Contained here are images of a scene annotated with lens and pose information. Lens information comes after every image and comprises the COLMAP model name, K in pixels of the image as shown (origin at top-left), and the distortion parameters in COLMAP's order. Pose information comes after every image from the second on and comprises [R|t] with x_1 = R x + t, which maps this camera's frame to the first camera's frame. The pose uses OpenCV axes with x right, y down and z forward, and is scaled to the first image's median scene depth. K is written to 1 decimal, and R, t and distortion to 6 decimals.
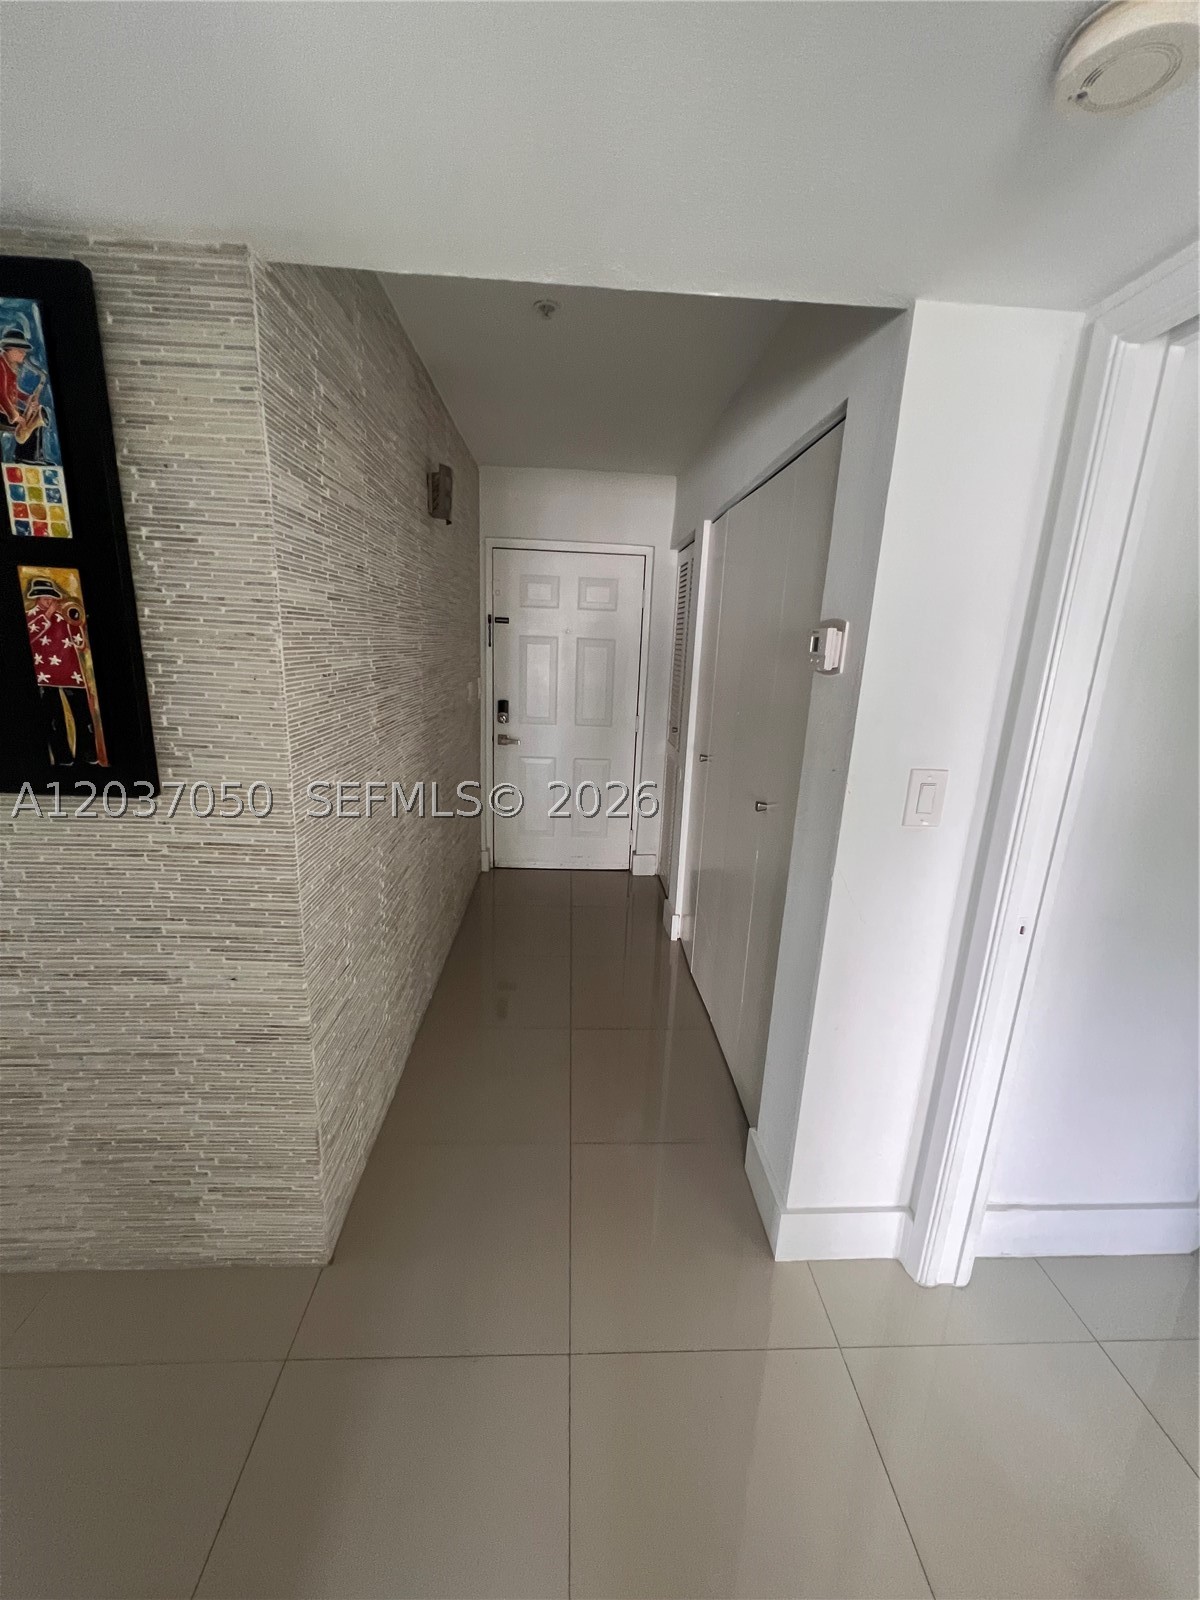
lens RADIAL K [[636.3, 0, 601.9], [0, 636.3, 802.0], [0, 0, 1]] dist [0.000710, -0.000015]
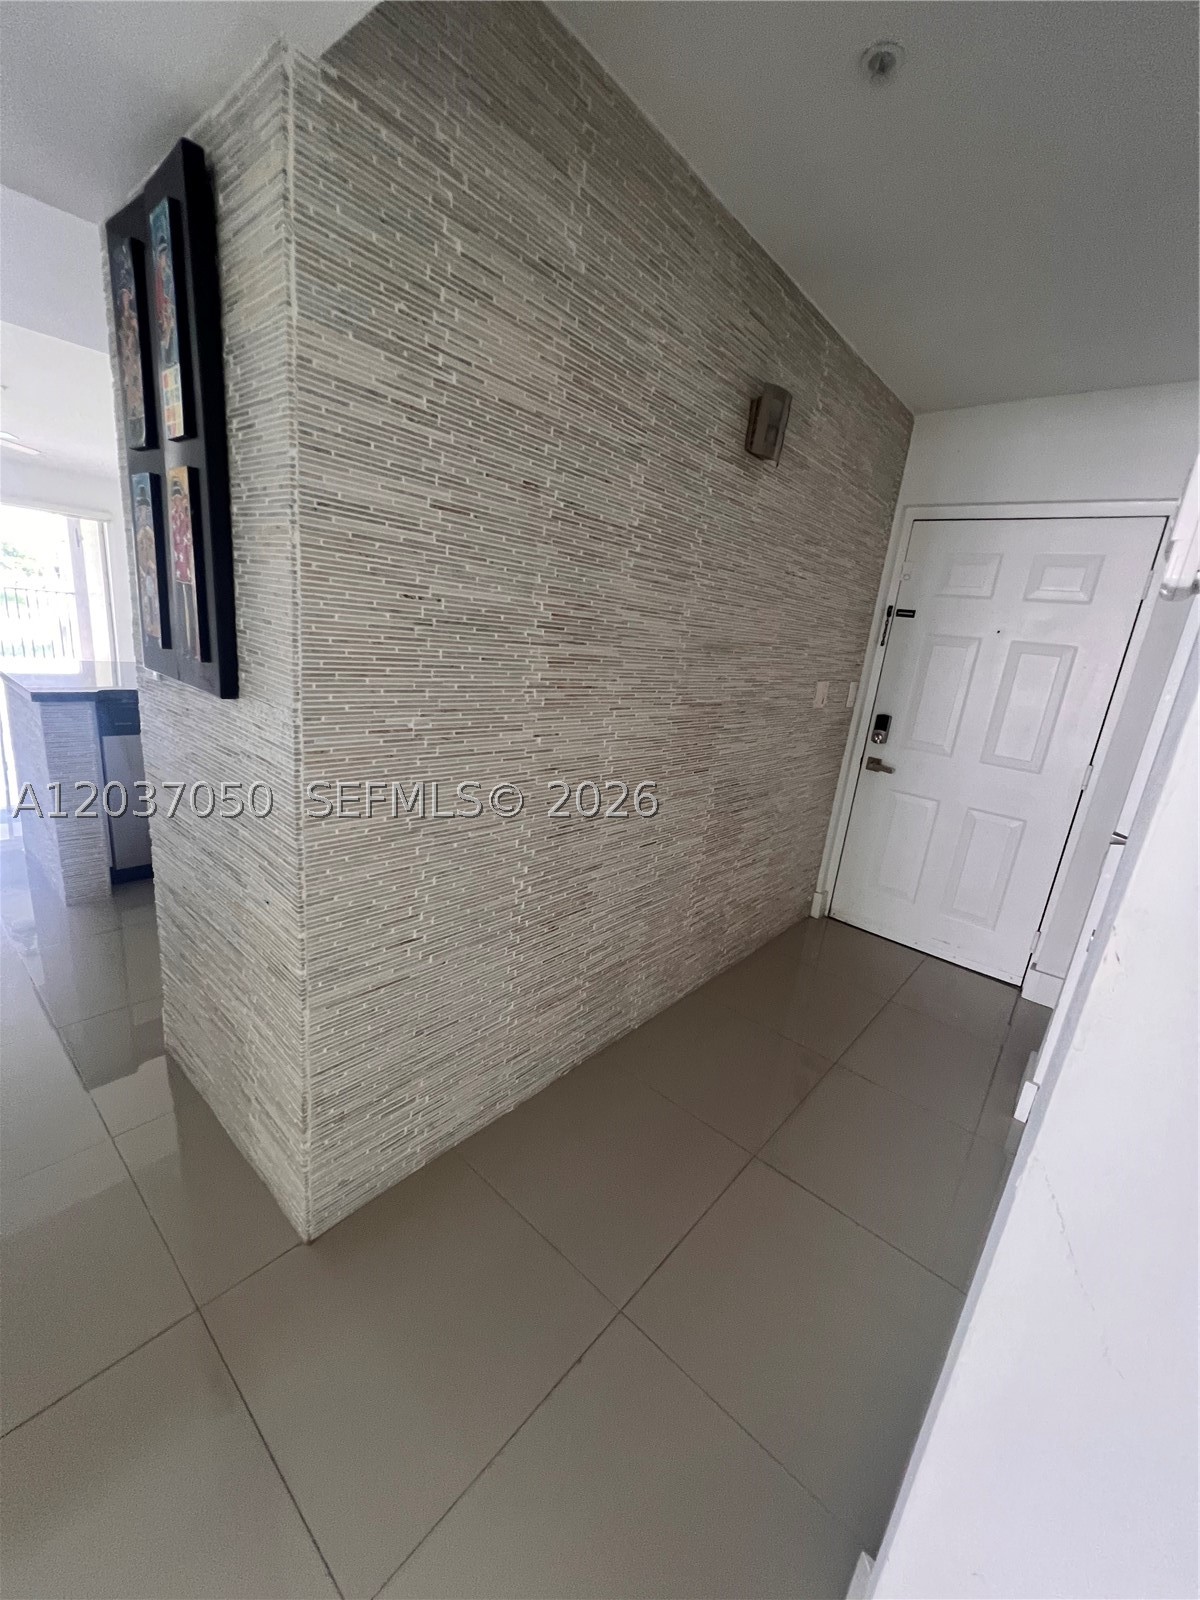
lens RADIAL K [[636.3, 0, 600.9], [0, 636.3, 800.5], [0, 0, 1]] dist [0.000710, -0.000015]
pose [[0.725449, 0.218127, -0.652797, 0.157793], [-0.242668, 0.968606, 0.053977, -0.018707], [0.644077, 0.119256, 0.755607, 0.240293]]
